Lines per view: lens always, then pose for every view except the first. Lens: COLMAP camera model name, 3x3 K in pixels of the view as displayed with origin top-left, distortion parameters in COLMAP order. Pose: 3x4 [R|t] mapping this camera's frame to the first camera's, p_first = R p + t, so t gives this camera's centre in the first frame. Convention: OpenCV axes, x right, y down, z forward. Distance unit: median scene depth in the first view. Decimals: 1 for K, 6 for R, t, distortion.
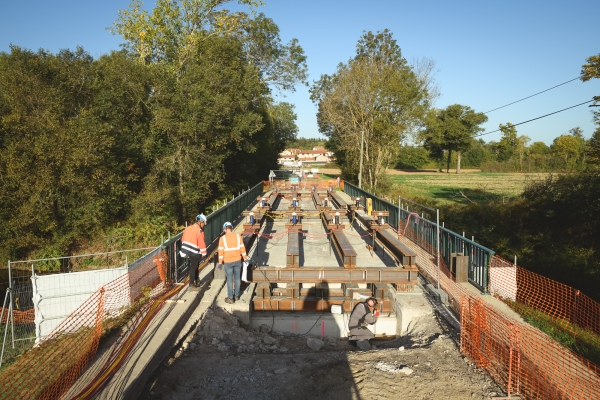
lens RADIAL K [[430.7, 0, 300.0], [0, 430.7, 200.0], [0, 0, 1]] dist [-0.003622, -0.000173]
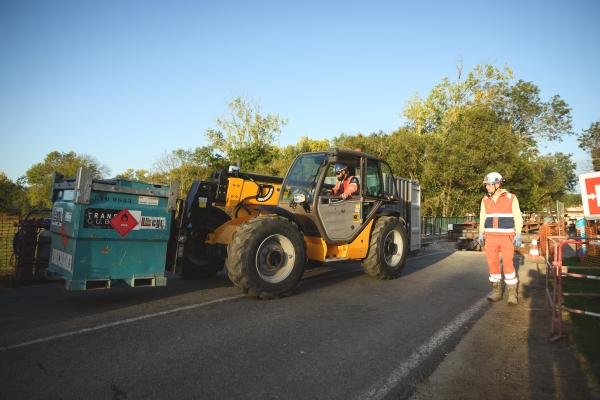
lens RADIAL K [[430.7, 0, 300.0], [0, 430.7, 200.0], [0, 0, 1]] dist [-0.003622, -0.000173]
pose [[0.809890, -0.020499, -0.586223, 0.153675], [-0.059836, 0.991289, -0.117328, 0.094581], [0.583522, 0.130100, 0.801609, -0.363195]]
